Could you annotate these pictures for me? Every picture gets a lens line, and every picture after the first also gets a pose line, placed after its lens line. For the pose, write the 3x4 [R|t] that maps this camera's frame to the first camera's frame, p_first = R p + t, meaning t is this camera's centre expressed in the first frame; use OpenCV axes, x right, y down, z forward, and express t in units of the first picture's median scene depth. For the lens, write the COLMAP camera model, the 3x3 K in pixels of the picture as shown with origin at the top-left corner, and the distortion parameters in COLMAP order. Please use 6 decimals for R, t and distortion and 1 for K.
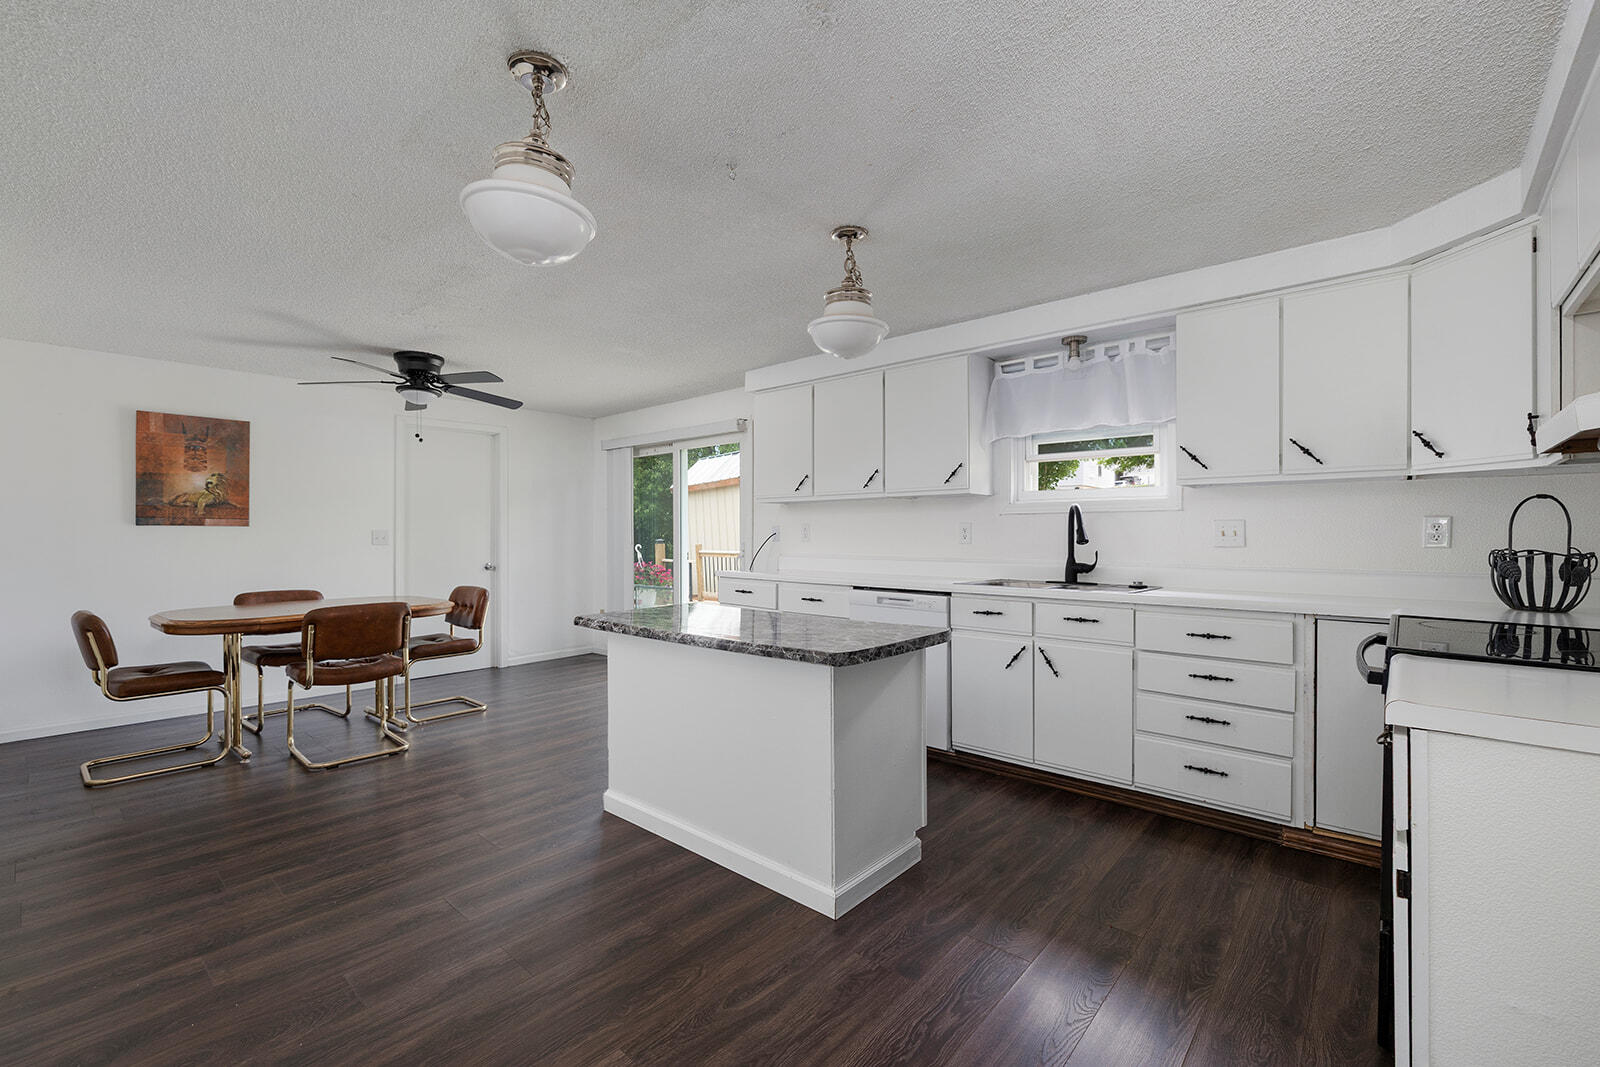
lens RADIAL K [[678.2, 0, 796.3], [0, 678.2, 530.9], [0, 0, 1]] dist [-0.010223, 0.000210]
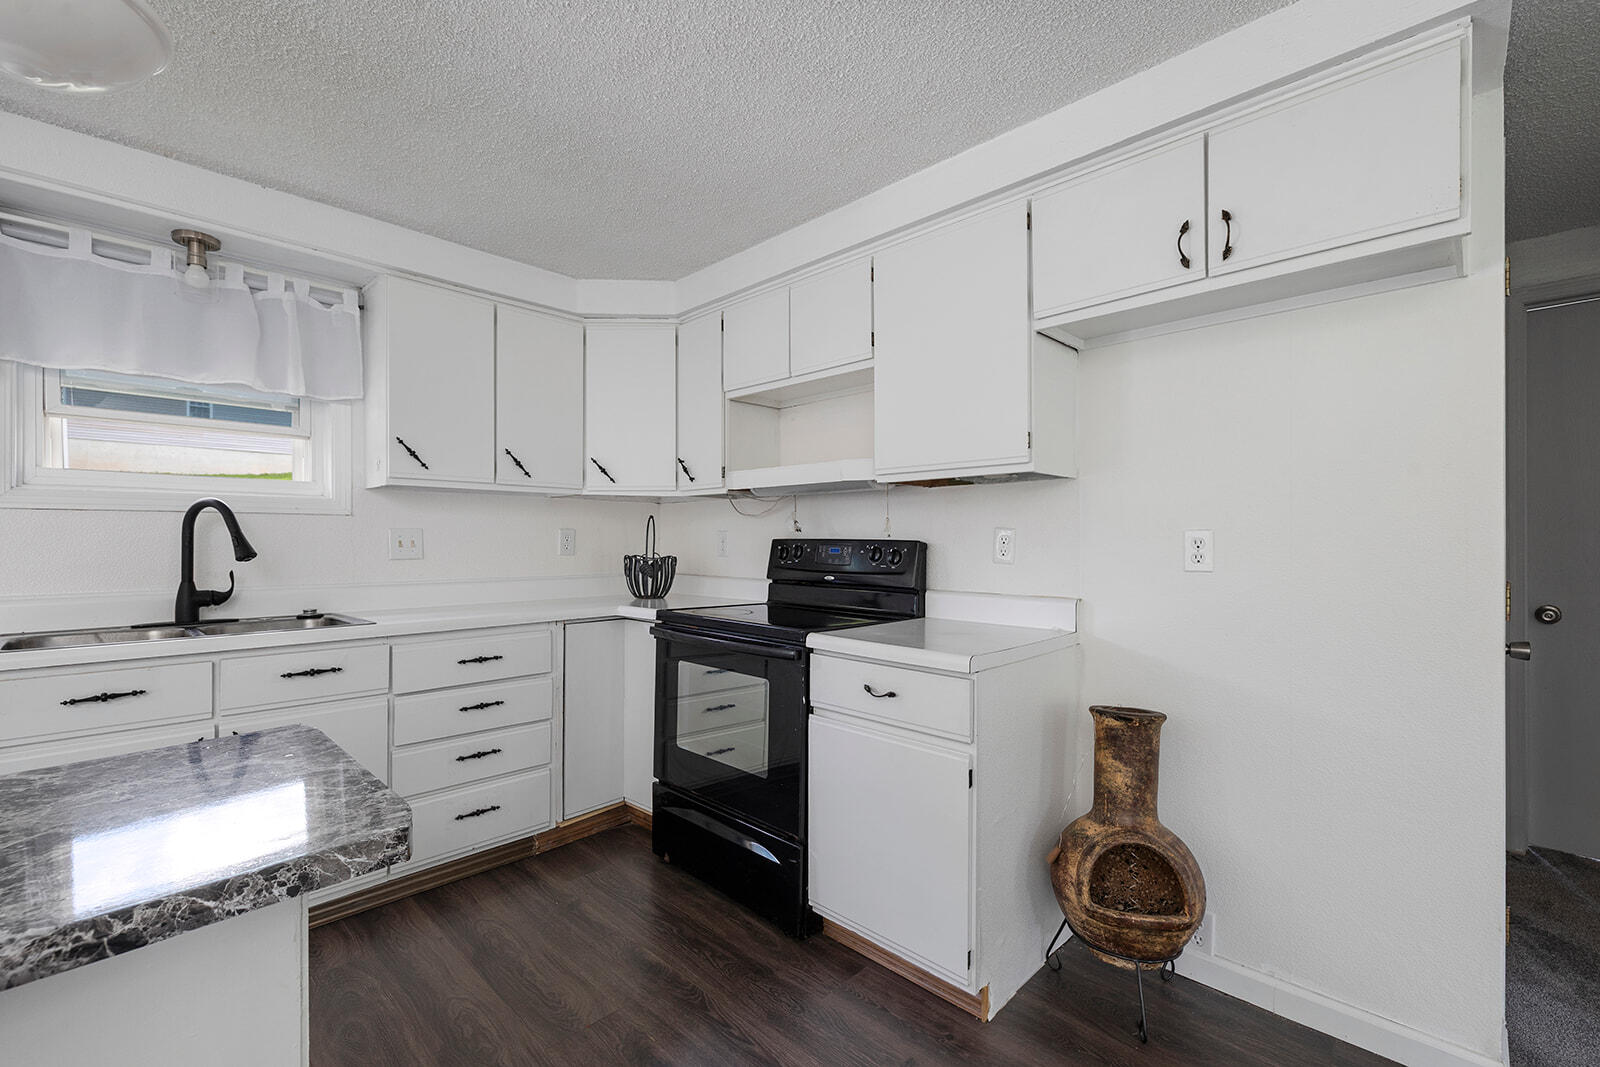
lens RADIAL K [[678.2, 0, 796.4], [0, 678.2, 543.0], [0, 0, 1]] dist [-0.010223, 0.000210]
pose [[0.045717, 0.001220, 0.998954, -0.238810], [-0.000745, 0.999999, -0.001188, 0.003320], [-0.998954, -0.000690, 0.045717, 0.506596]]
